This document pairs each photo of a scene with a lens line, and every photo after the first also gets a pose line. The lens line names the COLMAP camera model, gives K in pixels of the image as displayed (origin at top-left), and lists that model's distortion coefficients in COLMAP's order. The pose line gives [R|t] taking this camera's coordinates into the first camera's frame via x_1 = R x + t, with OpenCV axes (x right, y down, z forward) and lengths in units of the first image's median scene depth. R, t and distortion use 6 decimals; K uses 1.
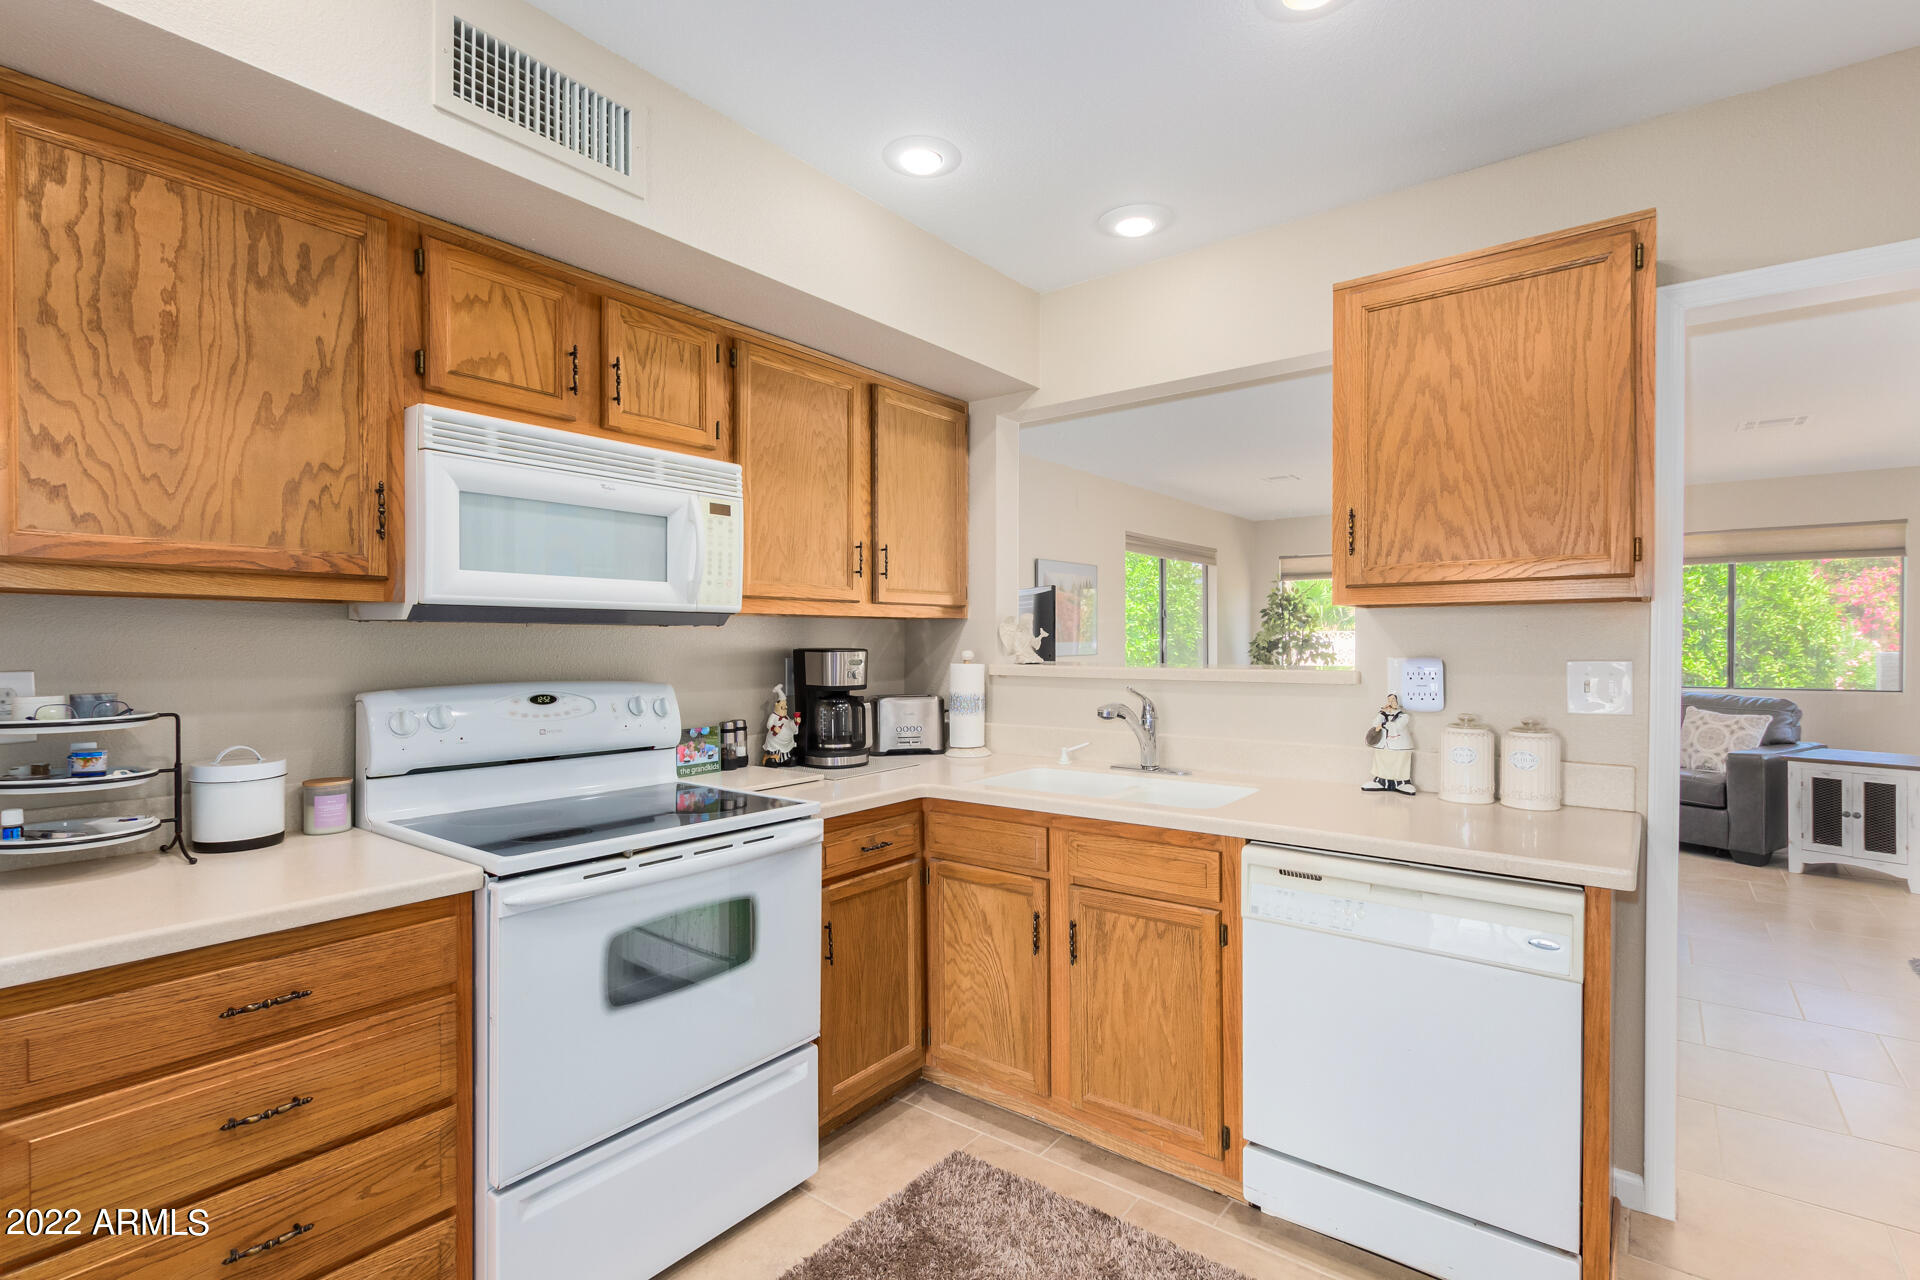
lens RADIAL K [[892.0, 0, 969.6], [0, 892.0, 654.5], [0, 0, 1]] dist [0.004838, -0.002060]
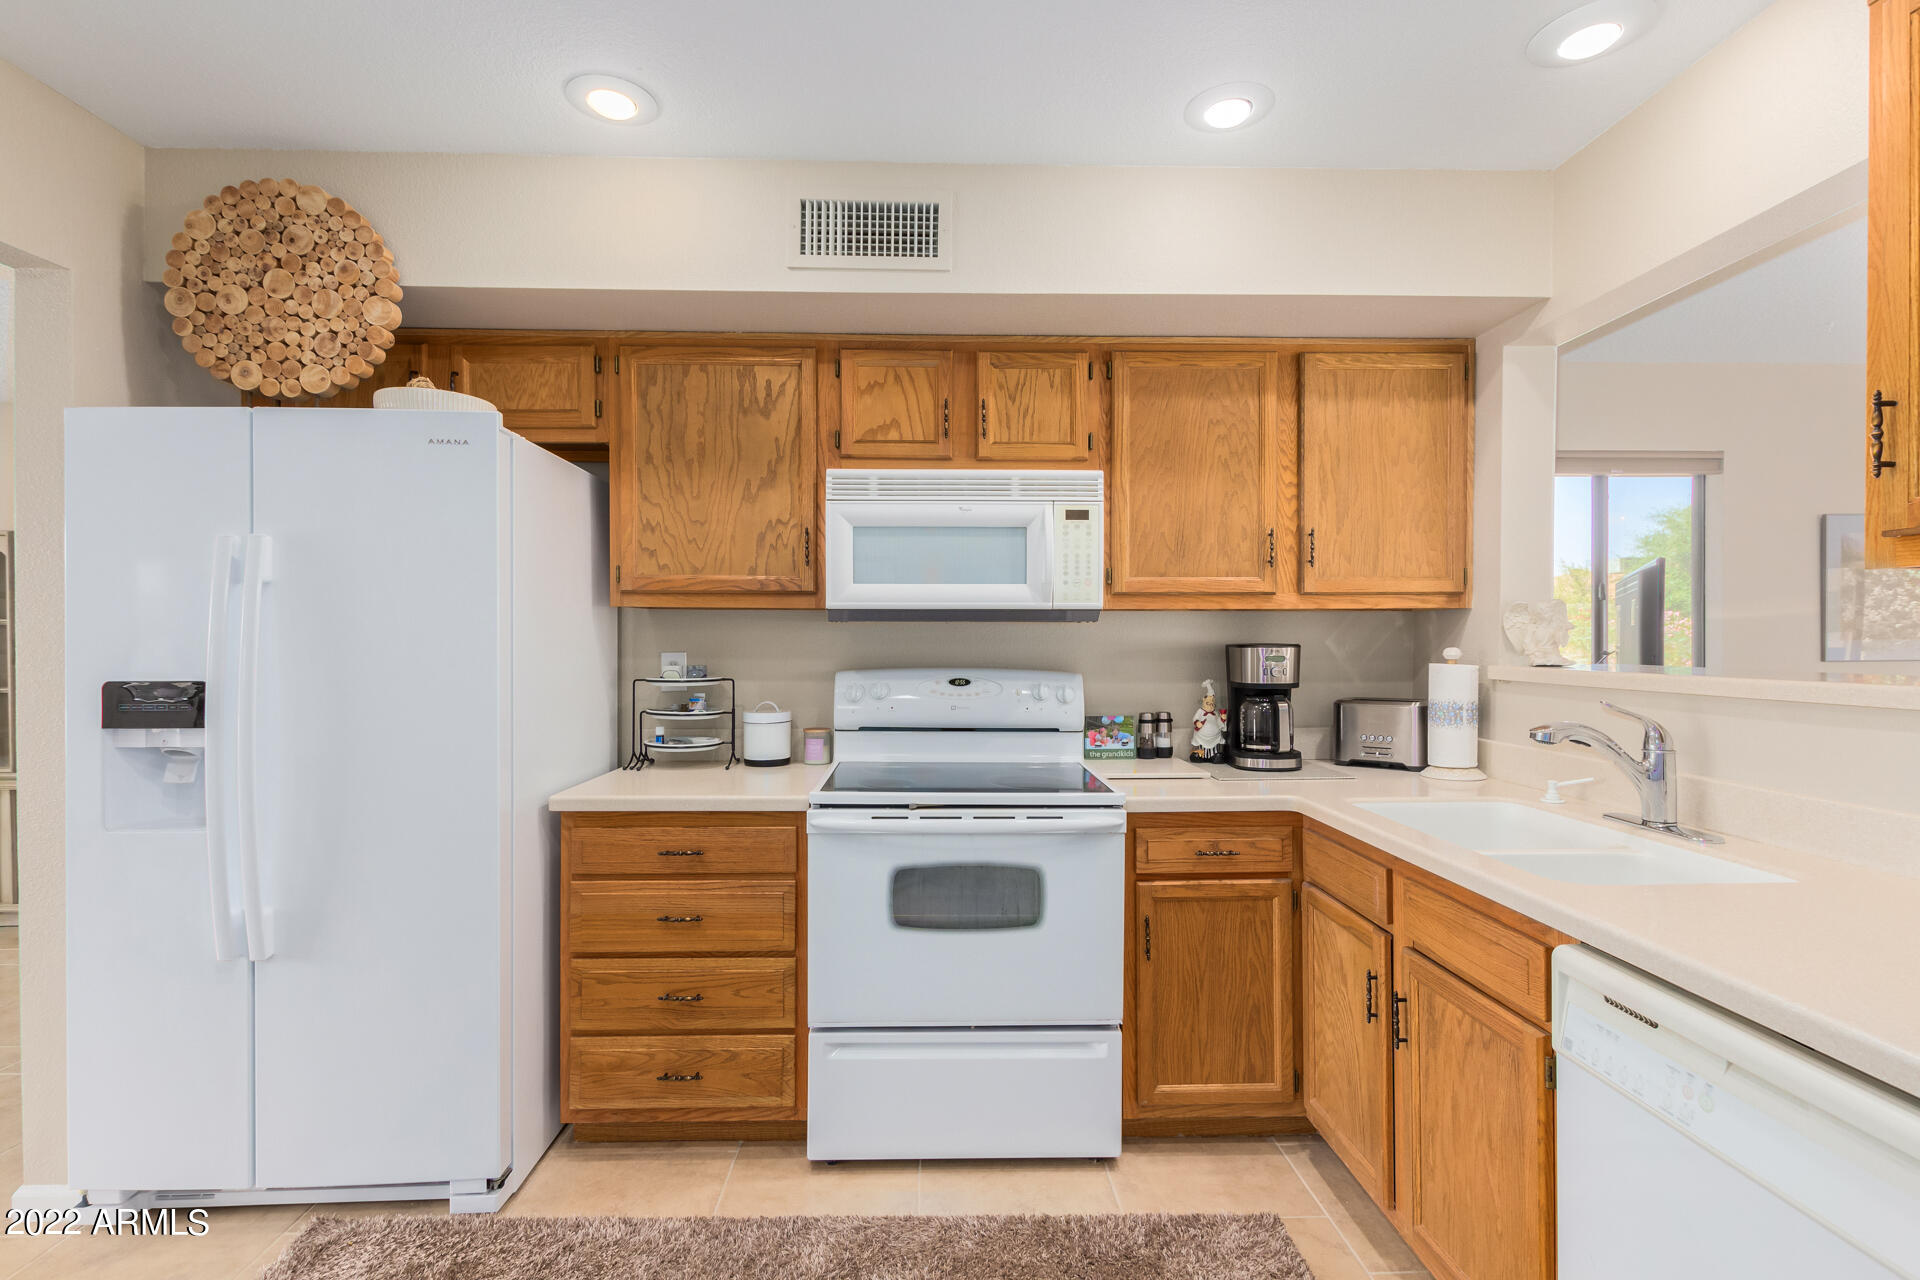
lens RADIAL K [[892.0, 0, 963.1], [0, 892.0, 646.6], [0, 0, 1]] dist [0.004838, -0.002060]
pose [[0.631139, 0.010534, -0.775598, 0.486935], [-0.012960, 0.999911, 0.003035, -0.003360], [0.775562, 0.008137, 0.631219, 0.208392]]
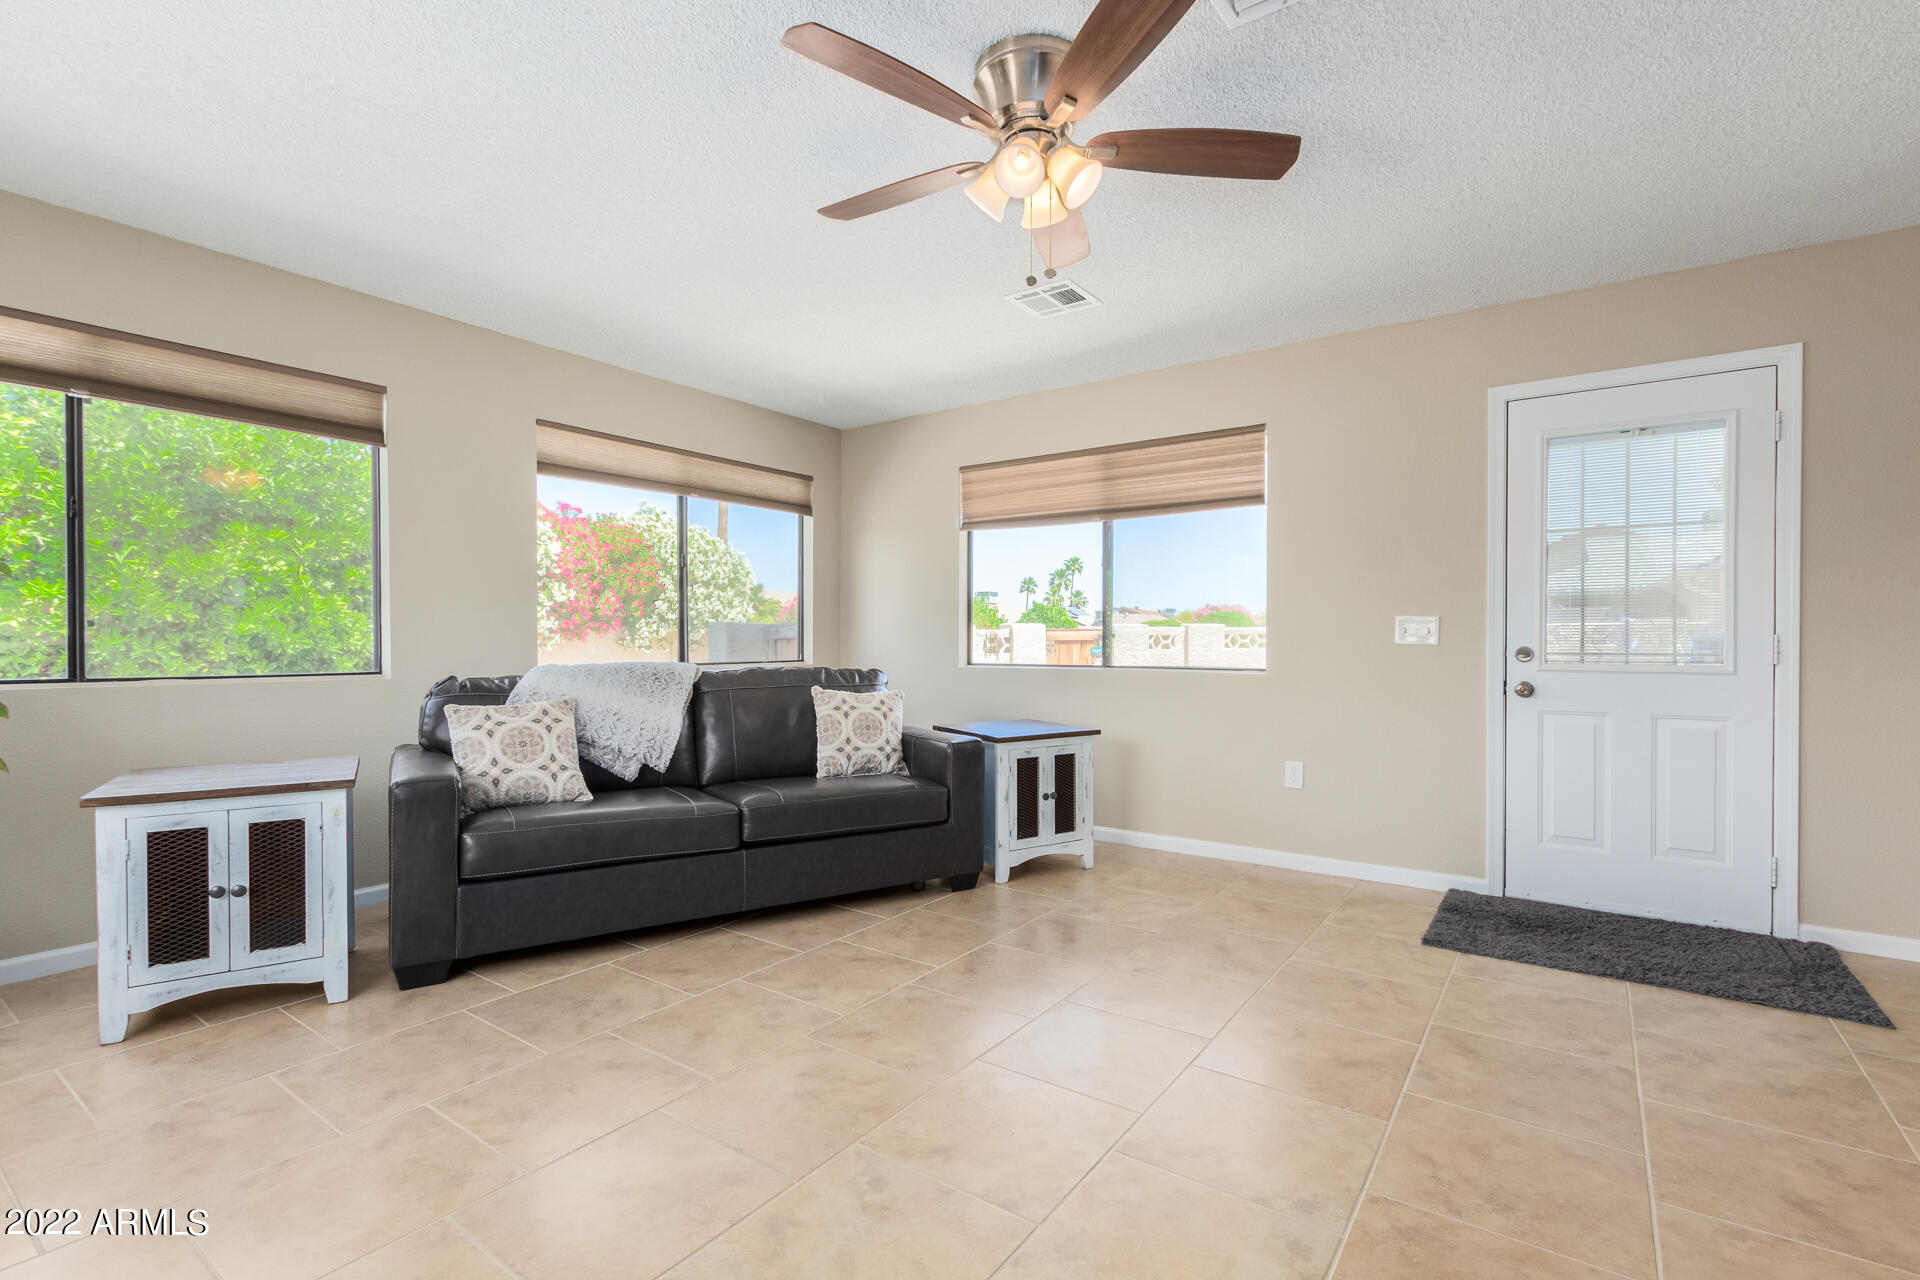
lens RADIAL K [[892.0, 0, 952.6], [0, 892.0, 644.7], [0, 0, 1]] dist [0.004838, -0.002060]
pose [[-0.034820, -0.001245, 0.999393, 0.303456], [0.014064, 0.999900, 0.001736, 0.070329], [-0.999295, 0.014115, -0.034799, 2.419138]]
